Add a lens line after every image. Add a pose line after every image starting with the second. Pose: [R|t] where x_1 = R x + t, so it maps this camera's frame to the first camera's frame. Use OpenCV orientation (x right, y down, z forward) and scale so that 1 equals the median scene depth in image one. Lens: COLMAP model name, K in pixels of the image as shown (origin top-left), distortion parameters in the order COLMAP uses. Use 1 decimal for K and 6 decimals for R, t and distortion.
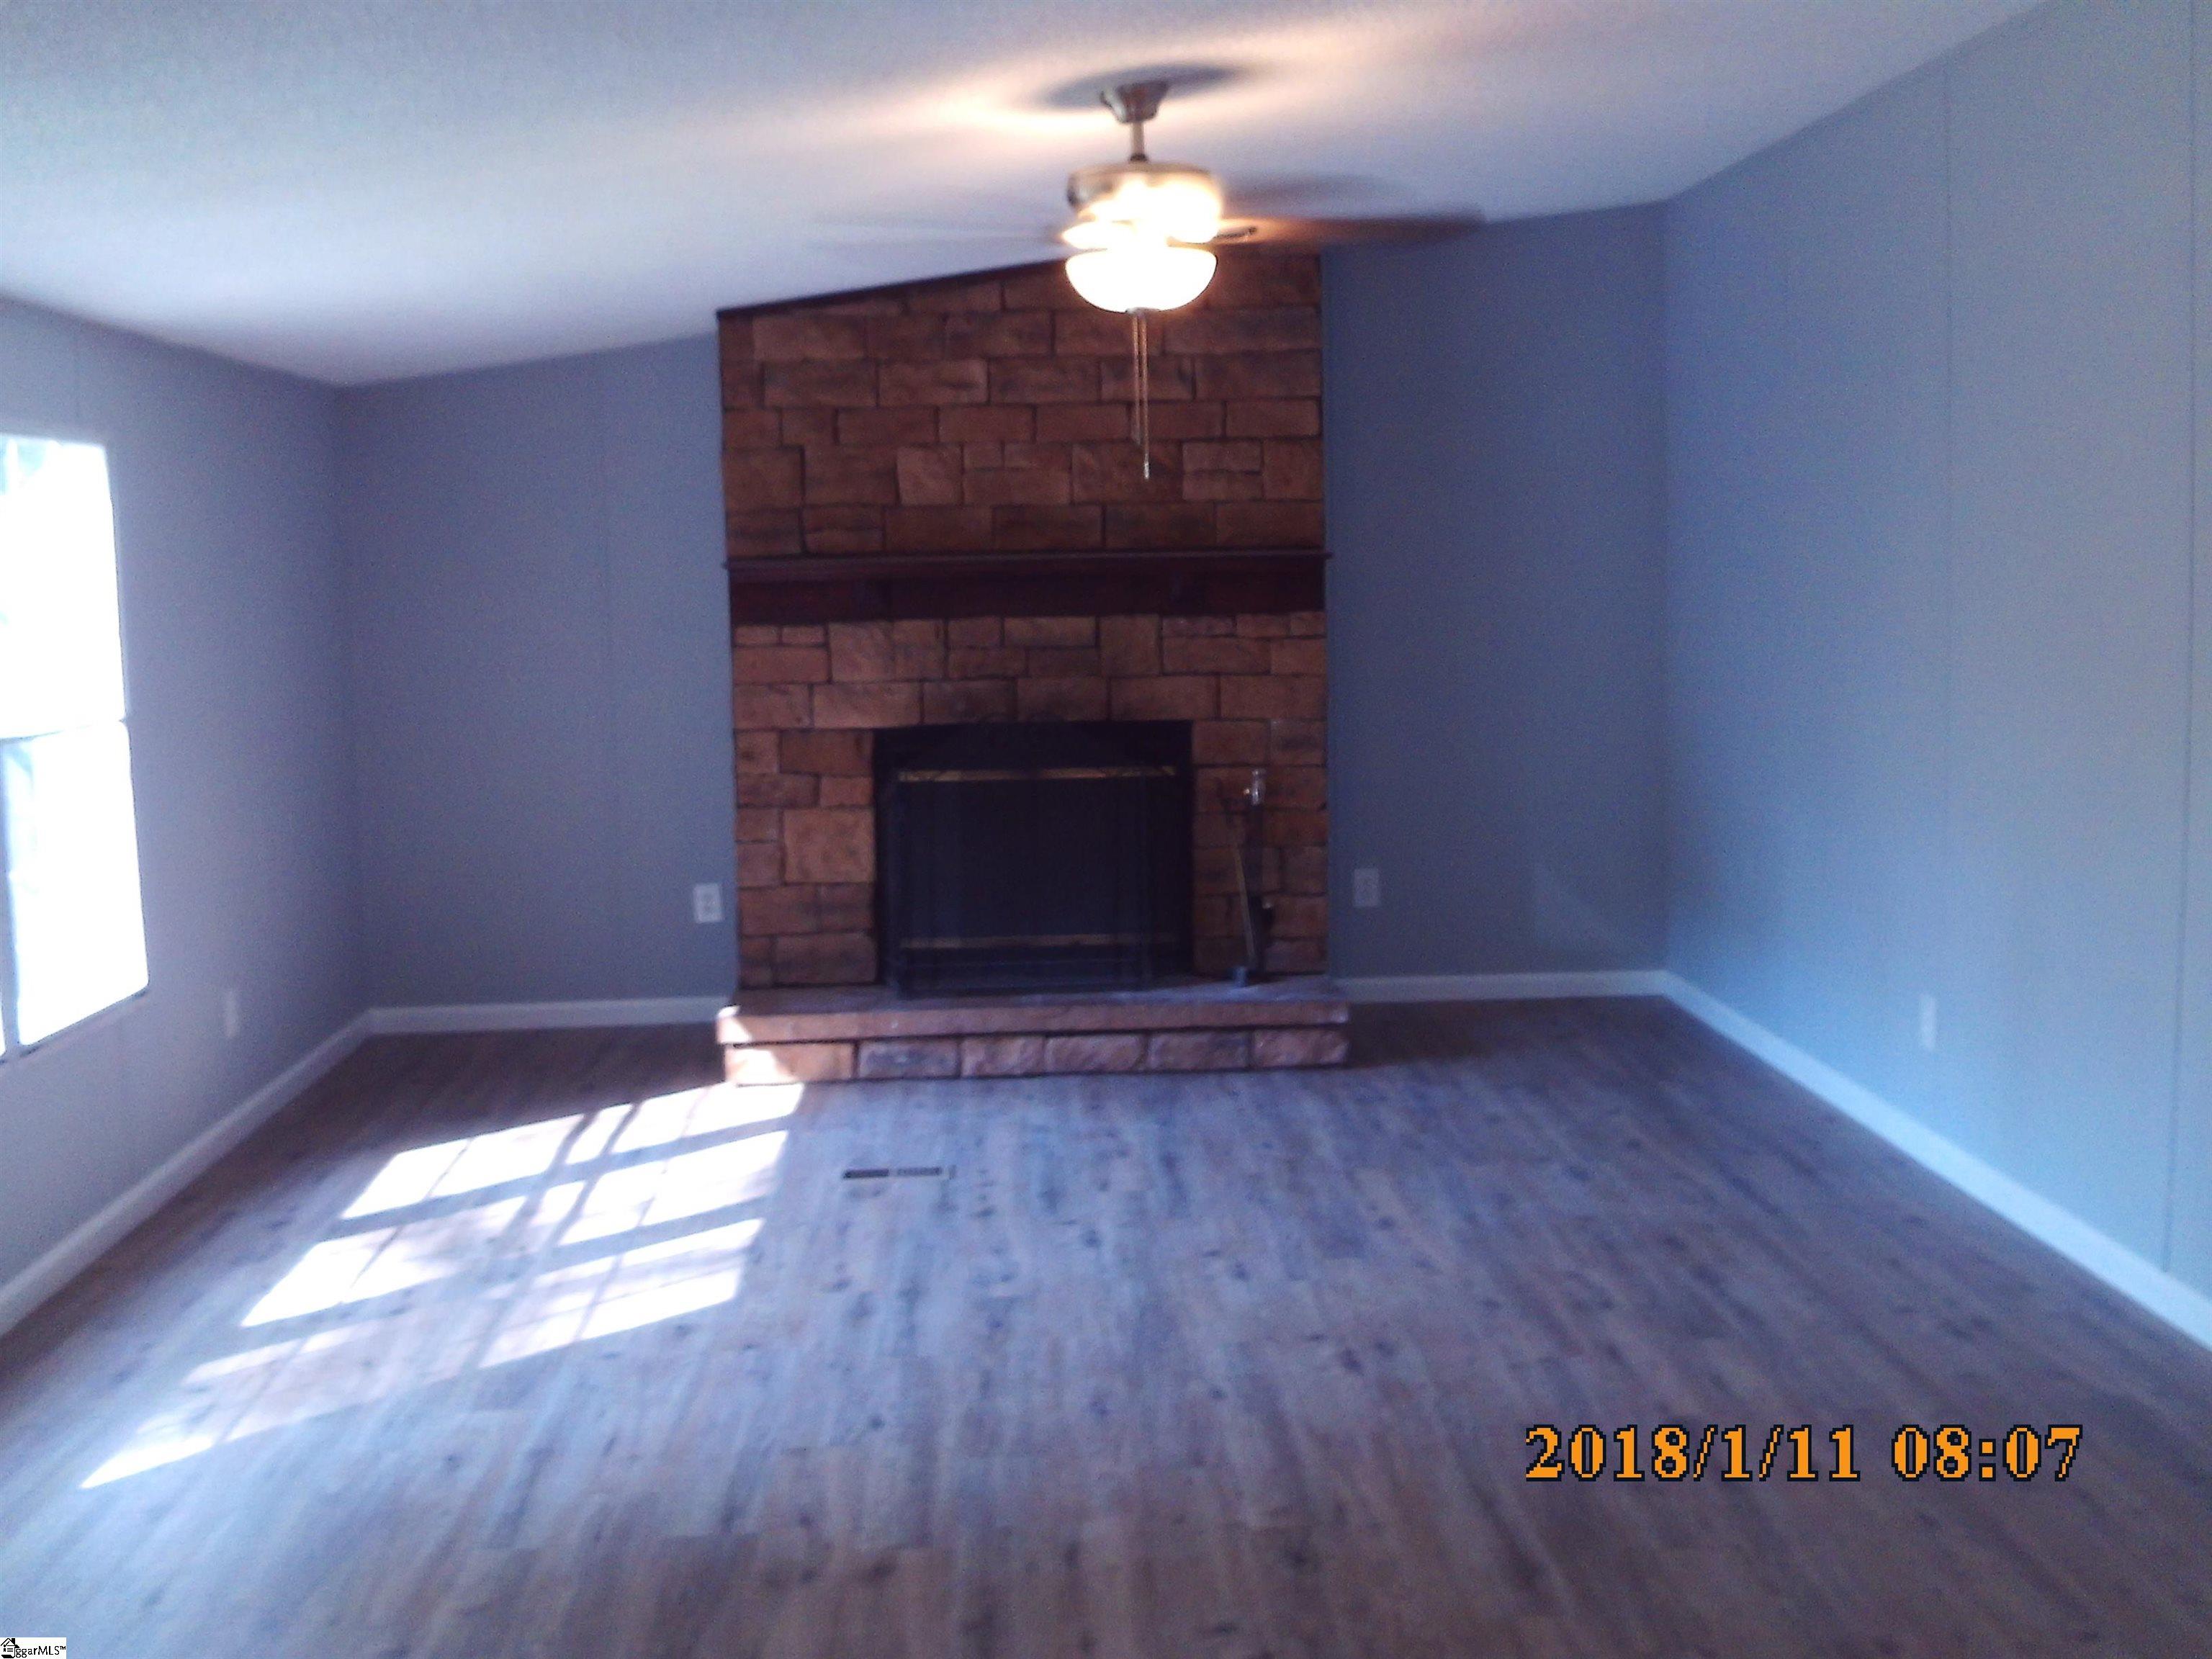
lens RADIAL K [[2455.3, 0, 1107.2], [0, 2455.3, 696.7], [0, 0, 1]] dist [0.006587, 0.324134]
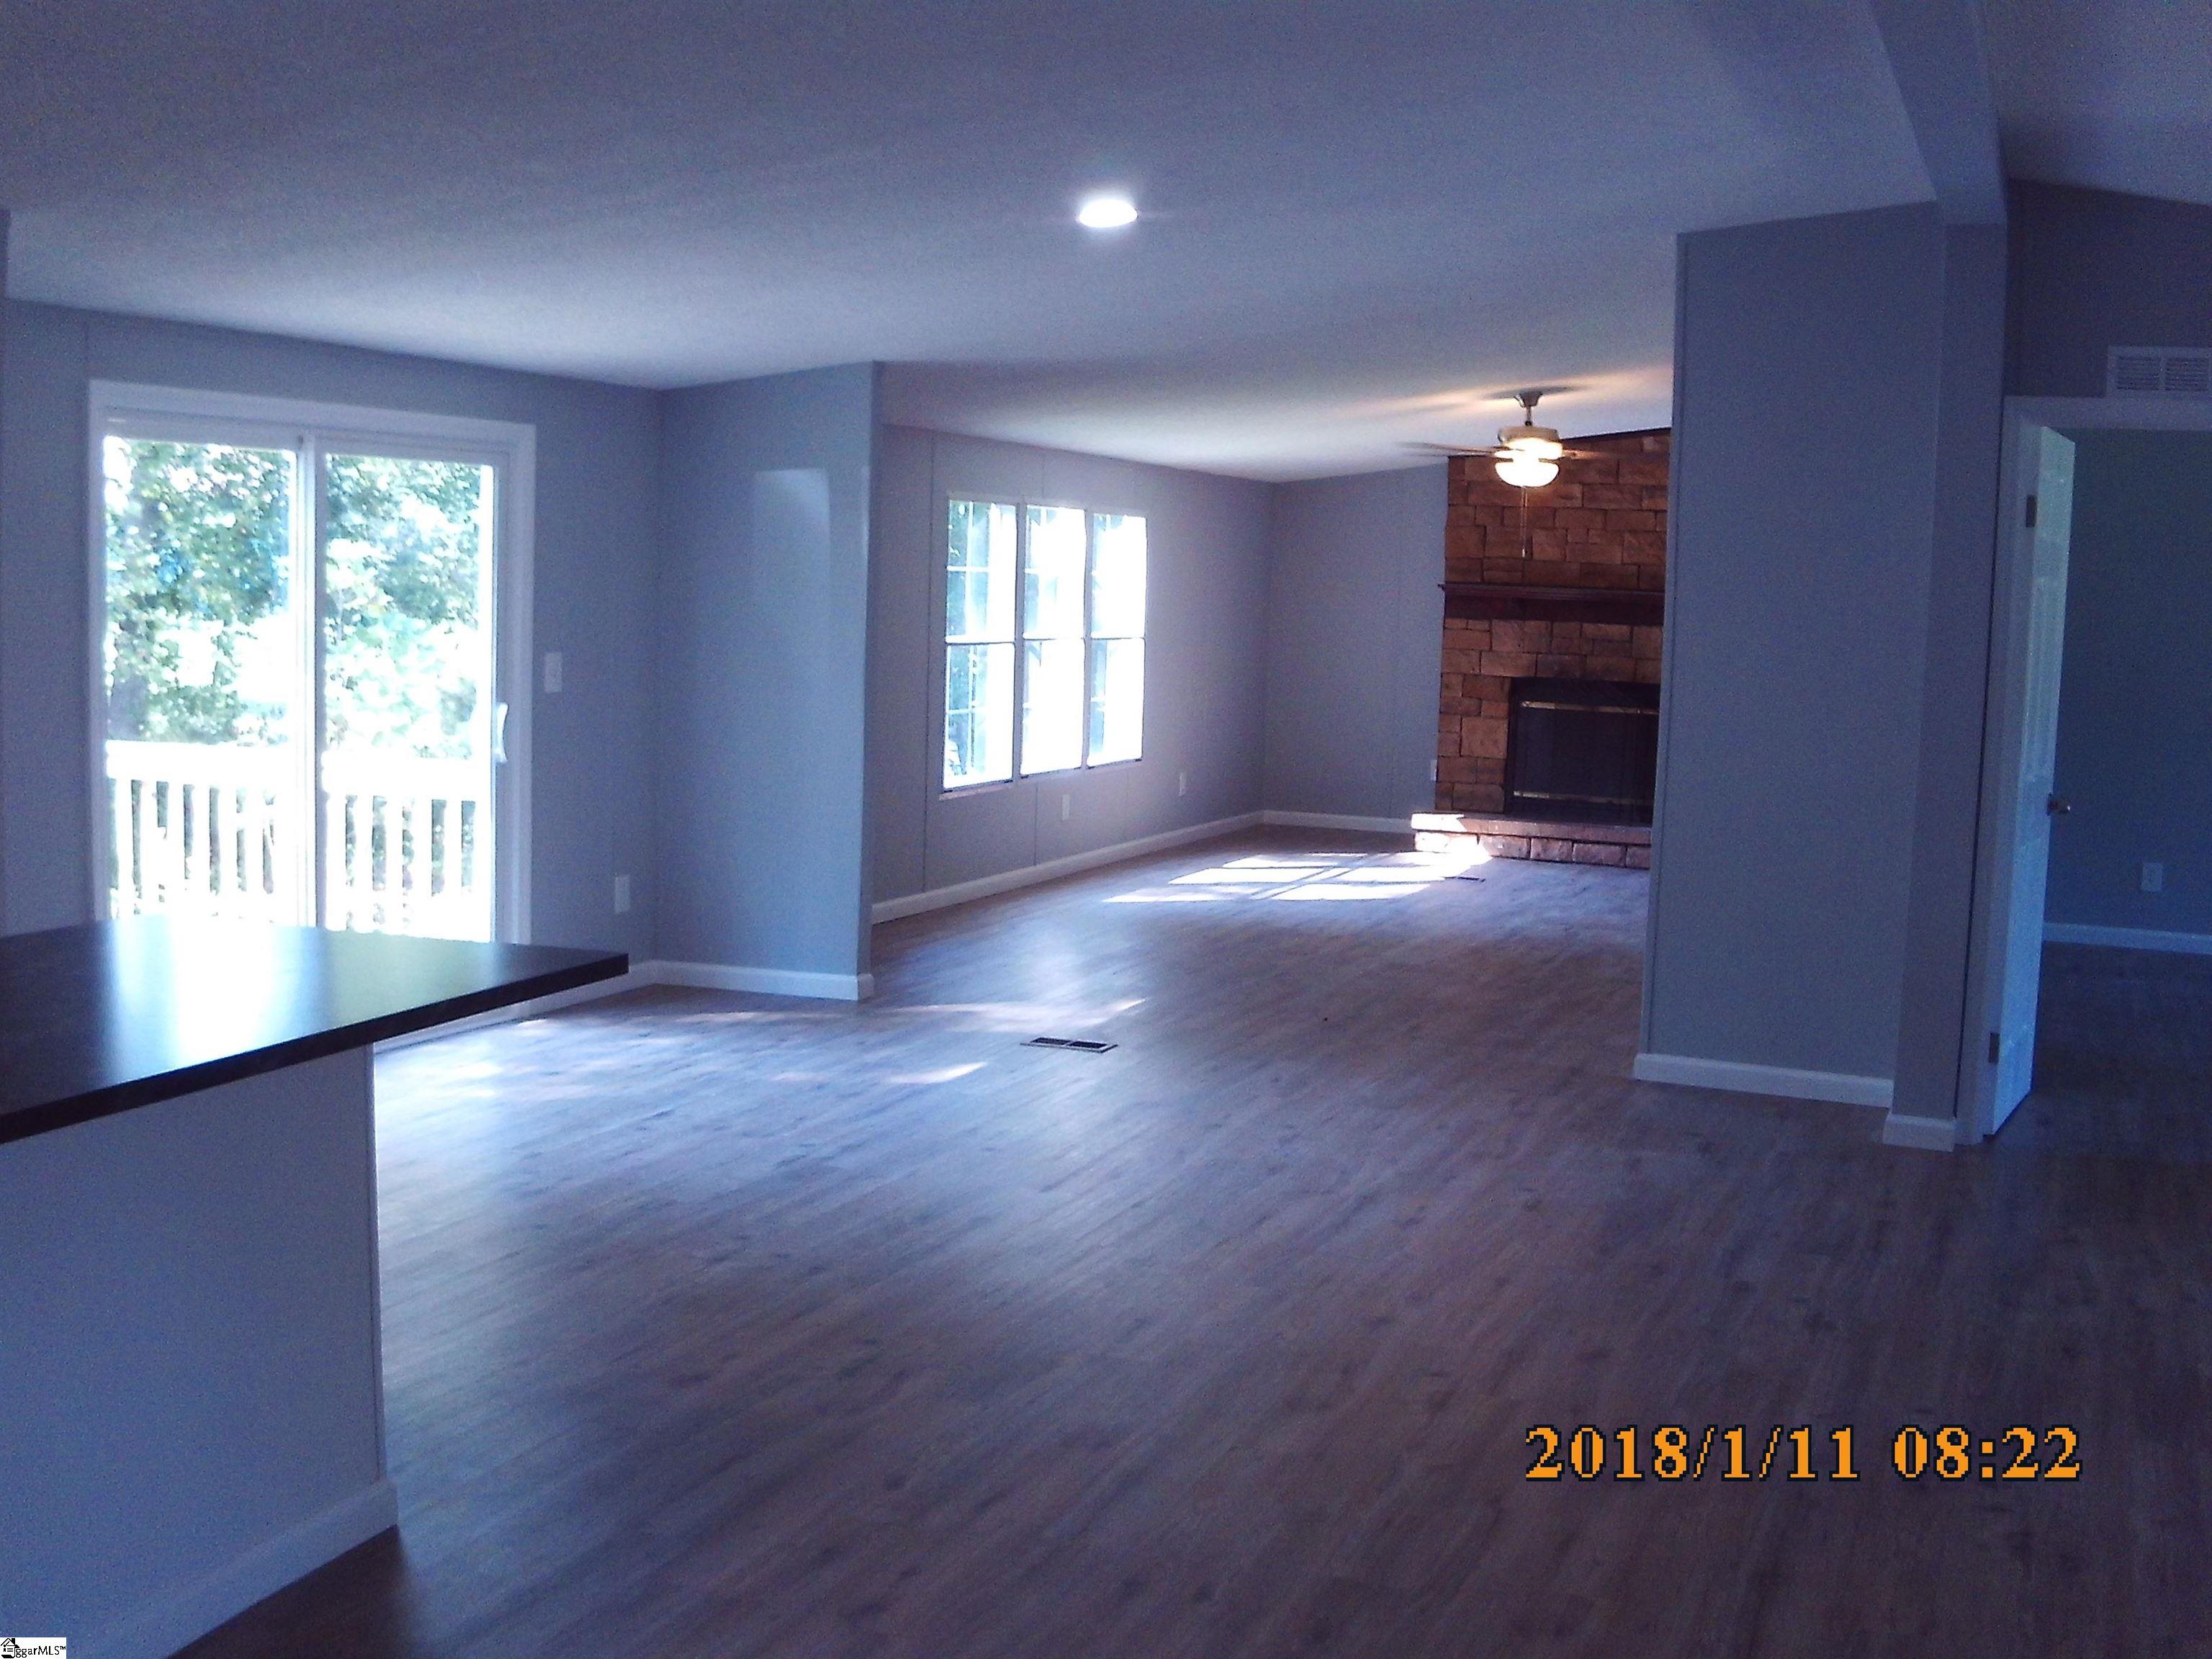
lens RADIAL K [[2452.3, 0, 1112.3], [0, 2452.3, 829.3], [0, 0, 1]] dist [0.058912, -0.302875]
pose [[0.904205, 0.102410, -0.414639, 0.427315], [-0.084414, 0.994528, 0.061553, 0.039515], [0.418673, -0.020655, 0.907902, -0.855792]]
